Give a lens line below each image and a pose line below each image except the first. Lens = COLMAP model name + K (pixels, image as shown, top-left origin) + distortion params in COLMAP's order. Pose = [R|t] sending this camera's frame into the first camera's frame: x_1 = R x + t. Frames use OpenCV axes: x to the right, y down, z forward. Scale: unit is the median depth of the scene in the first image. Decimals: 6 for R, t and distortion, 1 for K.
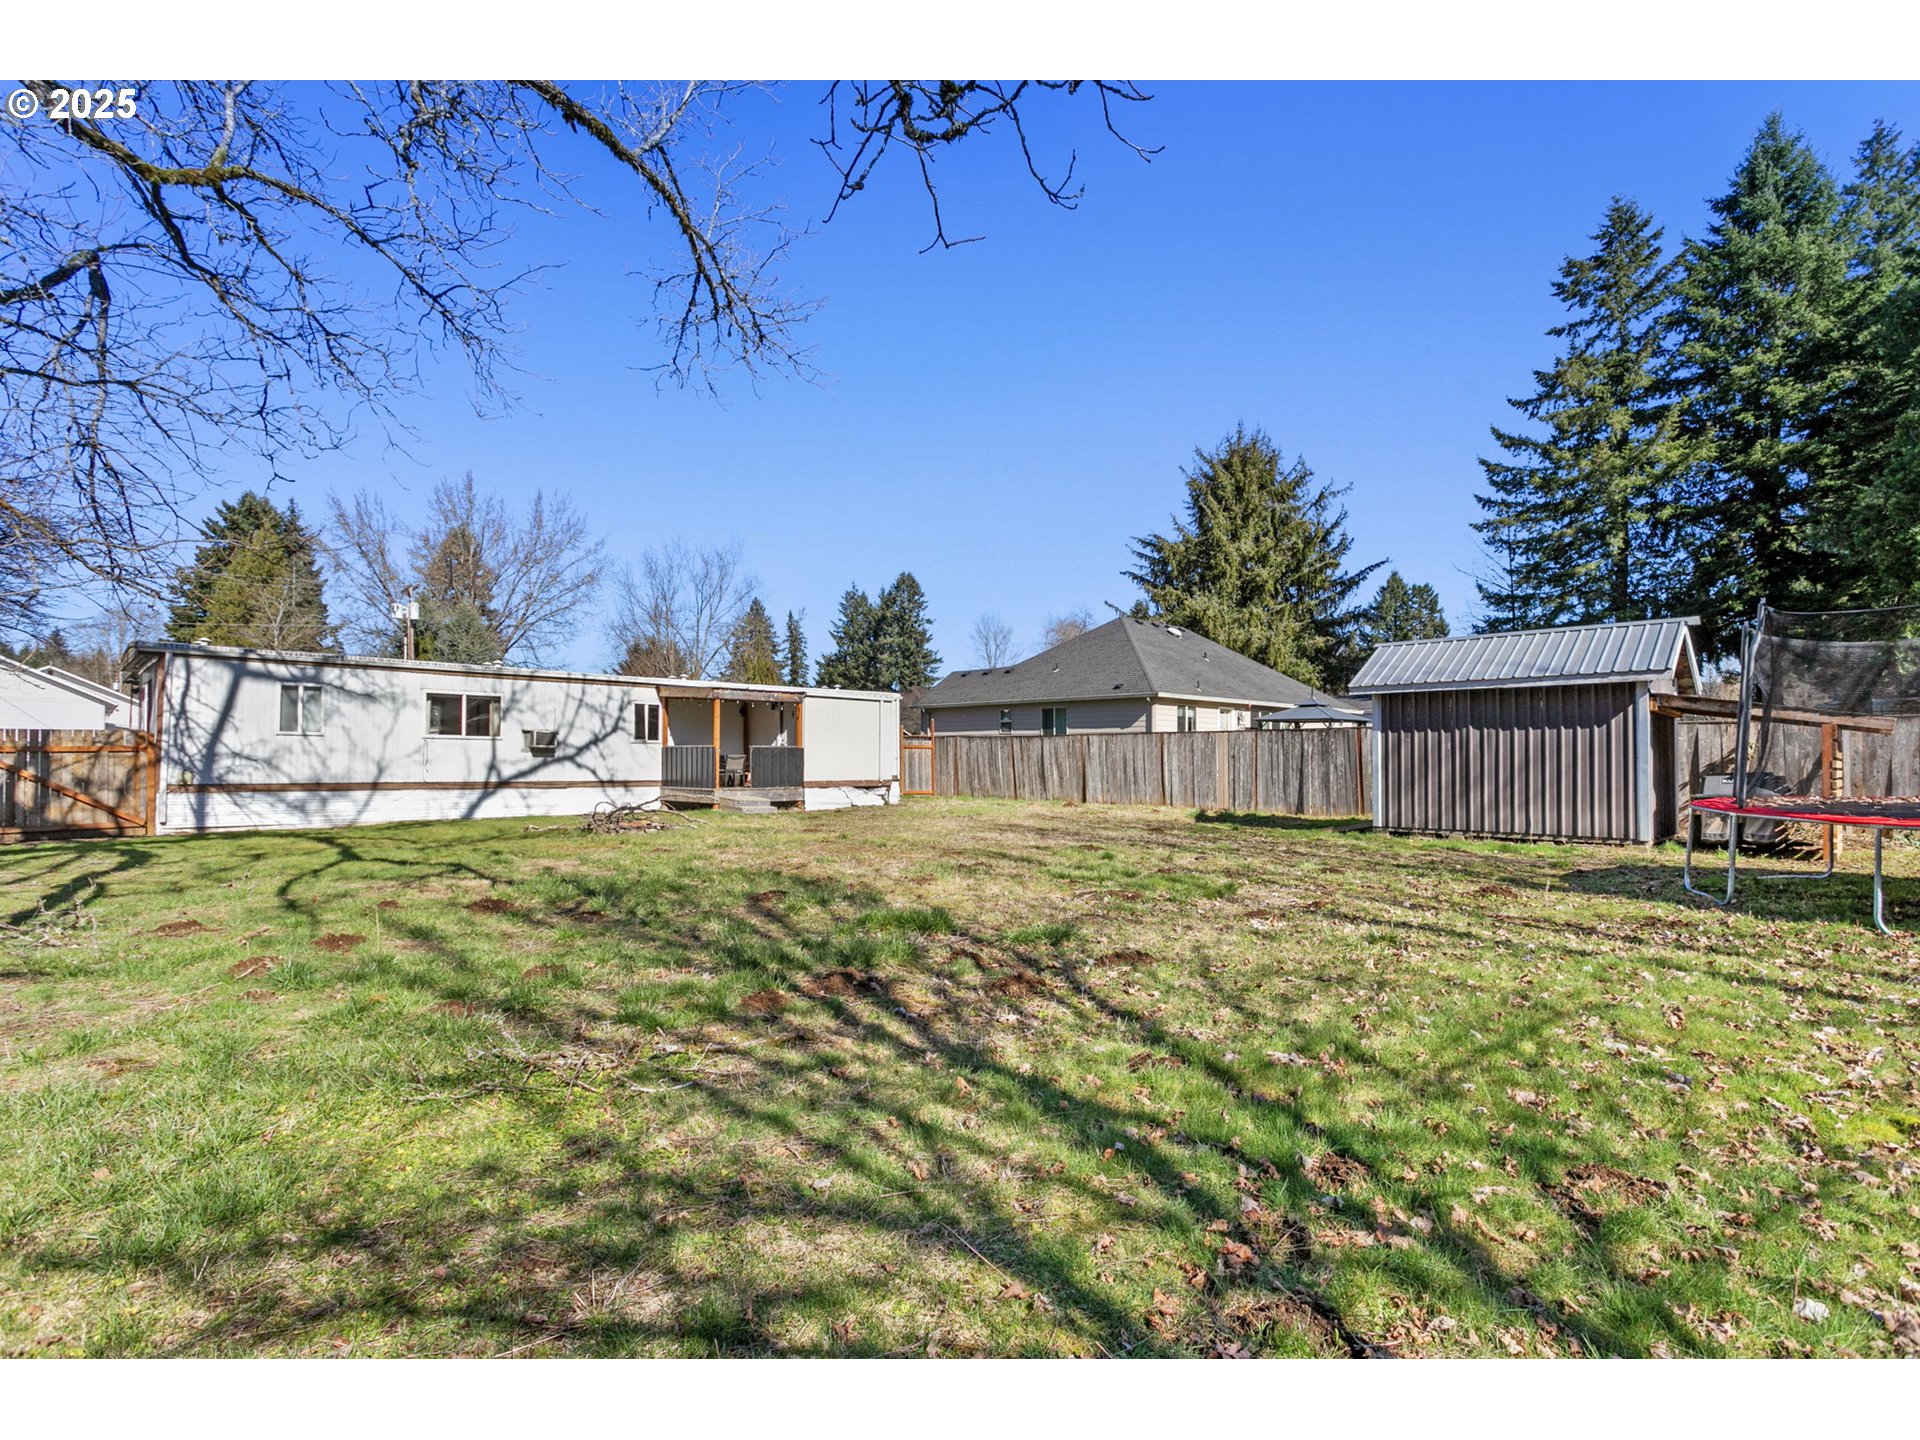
lens RADIAL K [[944.8, 0, 960.7], [0, 944.8, 724.9], [0, 0, 1]] dist [-0.001105, 0.000283]
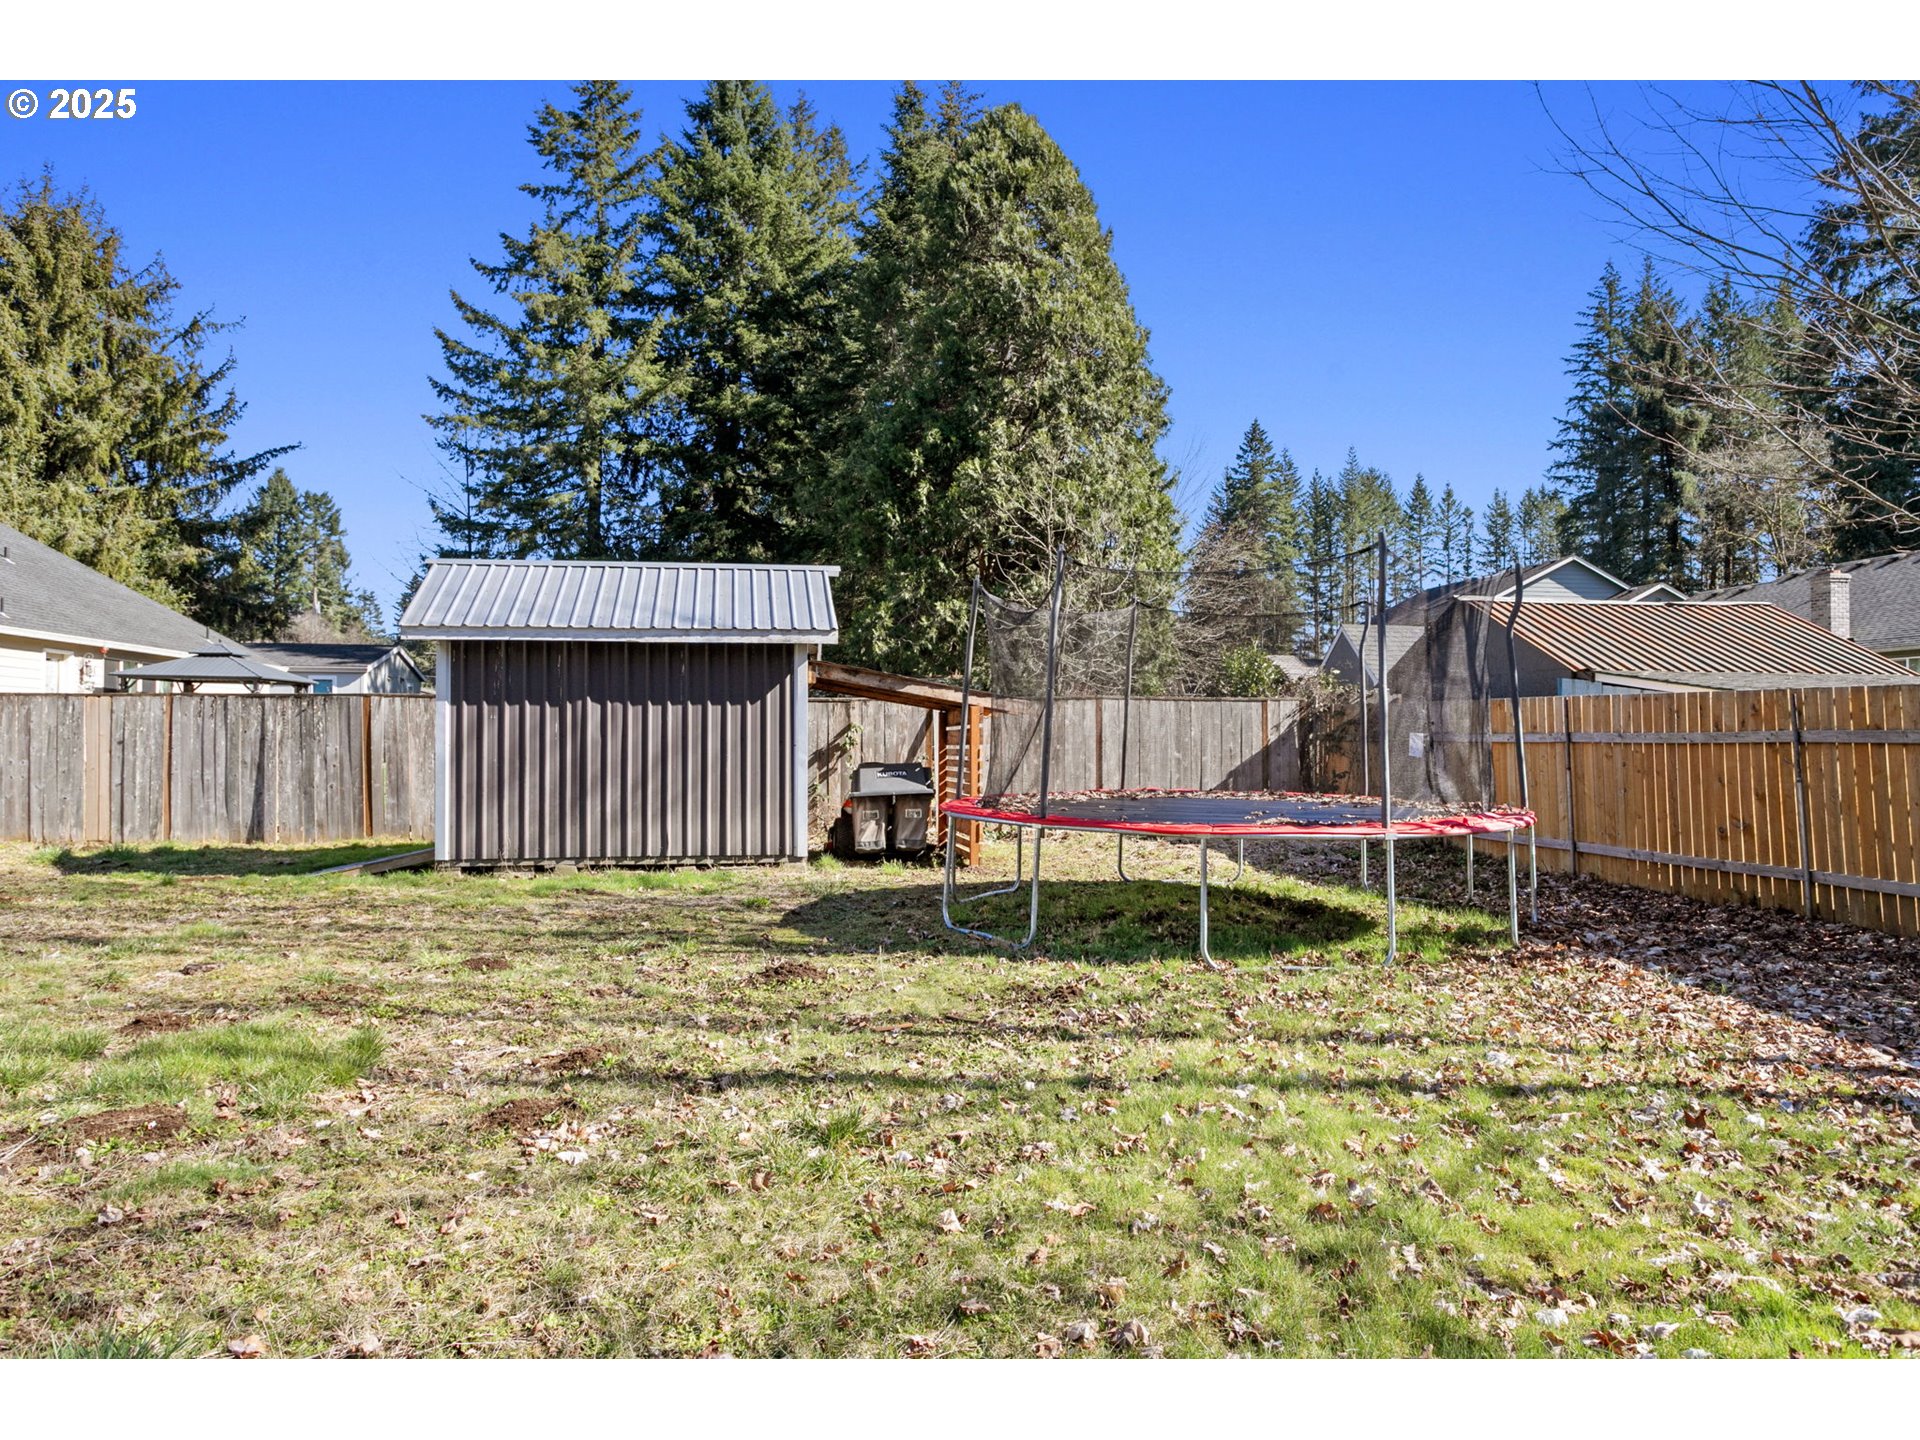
lens RADIAL K [[1292.7, 0, 957.2], [0, 1292.7, 707.4], [0, 0, 1]] dist [-0.003432, 0.007617]
pose [[0.593620, 0.017738, 0.804550, -0.008947], [-0.028326, 0.999598, -0.001138, 0.000535], [-0.804247, -0.022114, 0.593884, 0.079607]]
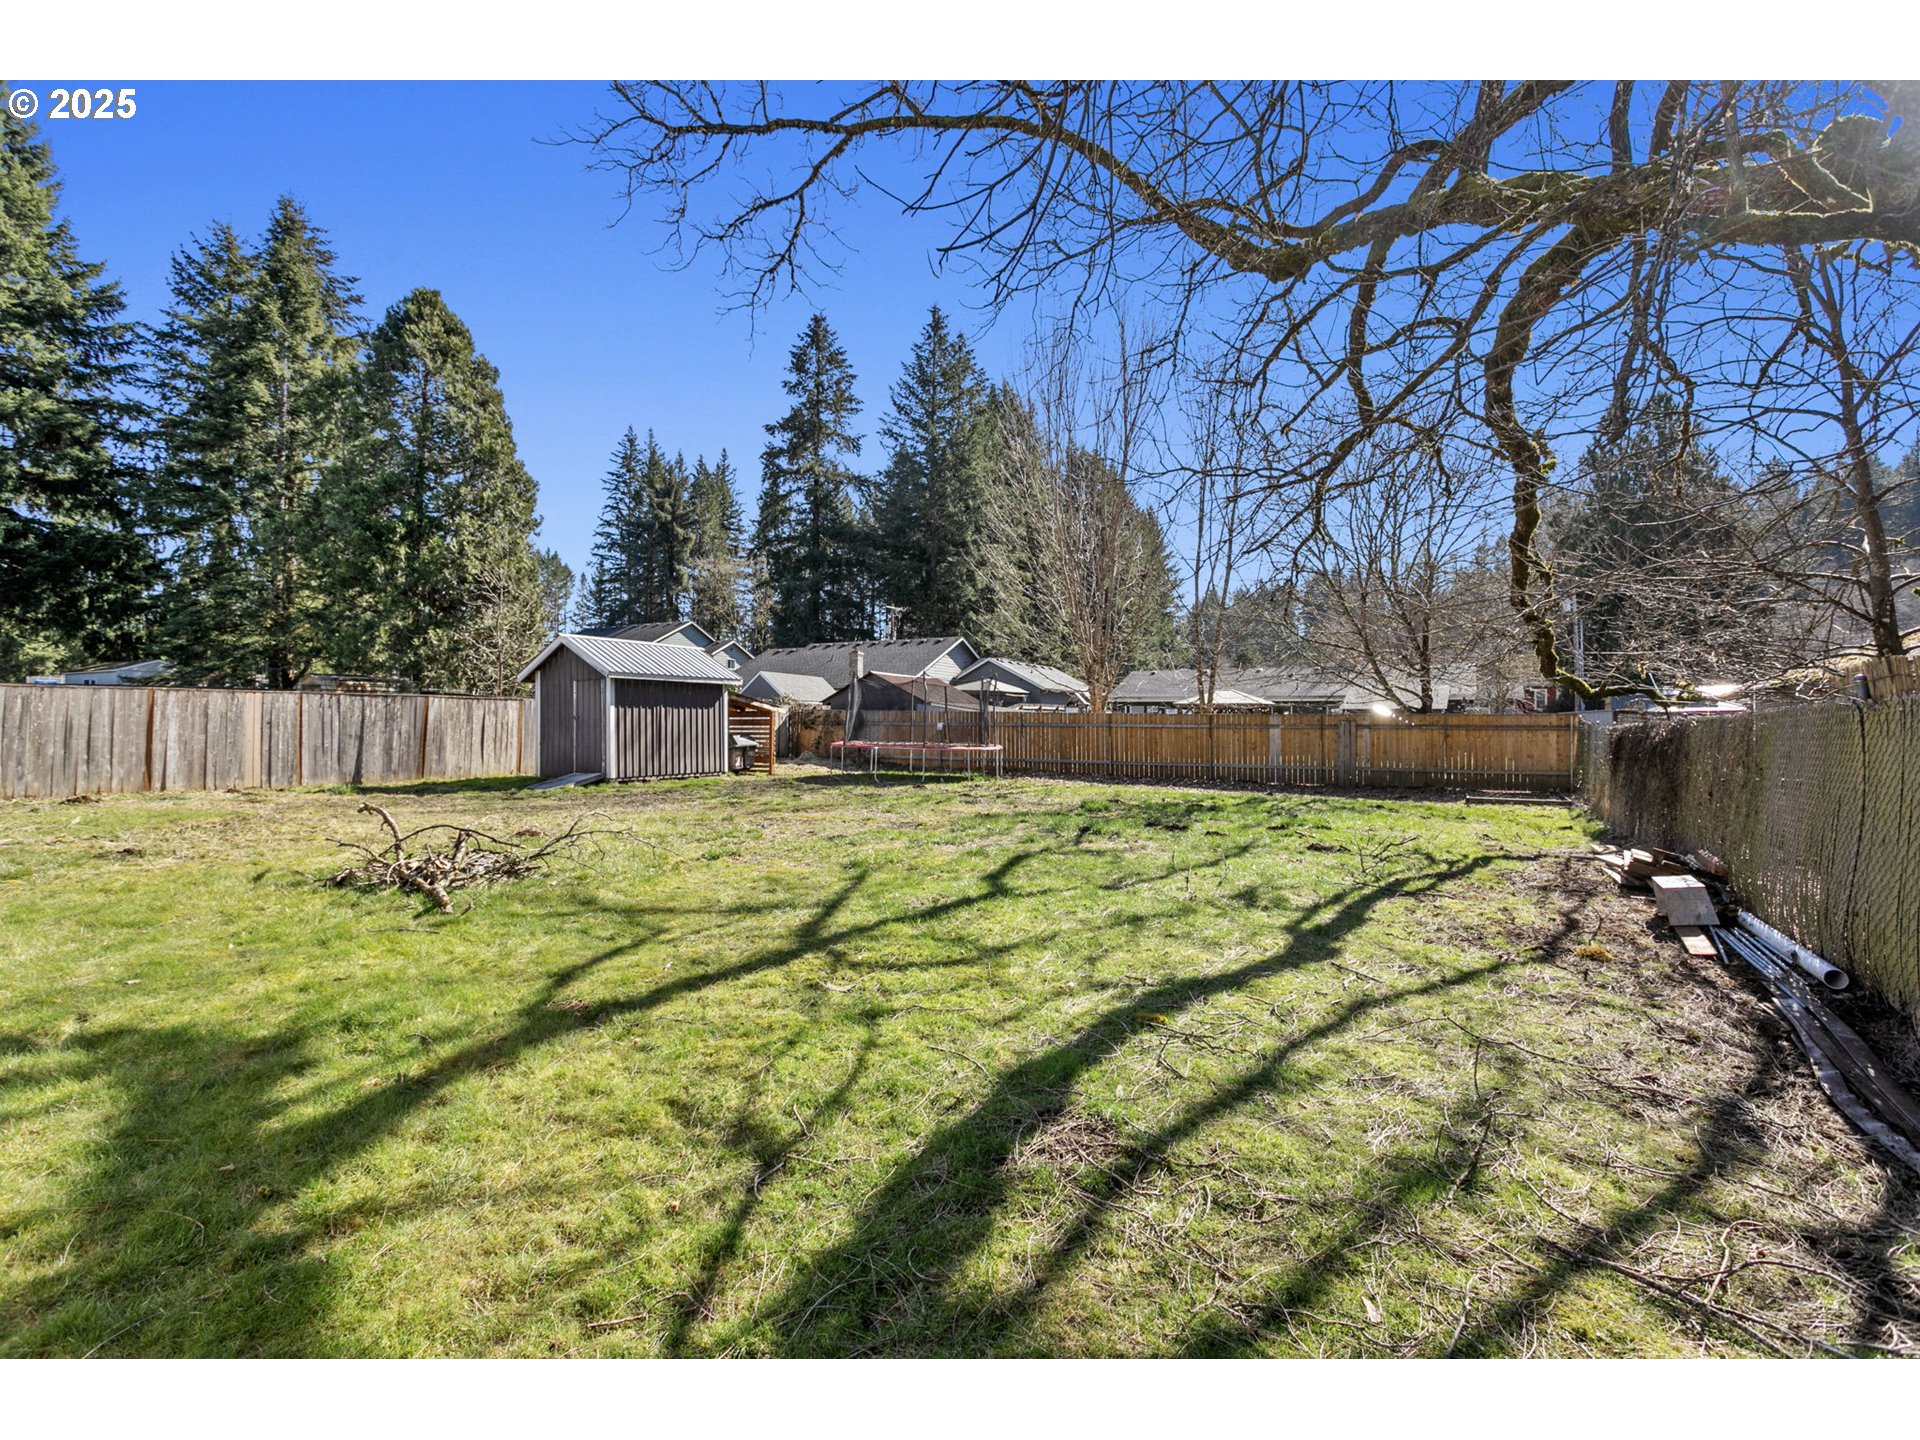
lens RADIAL K [[944.8, 0, 960.7], [0, 944.8, 724.9], [0, 0, 1]] dist [-0.001105, 0.000283]
pose [[-0.279599, -0.007488, 0.960088, -0.300874], [-0.042239, 0.999097, -0.004508, 0.005756], [-0.959187, -0.041814, -0.279663, 0.285791]]
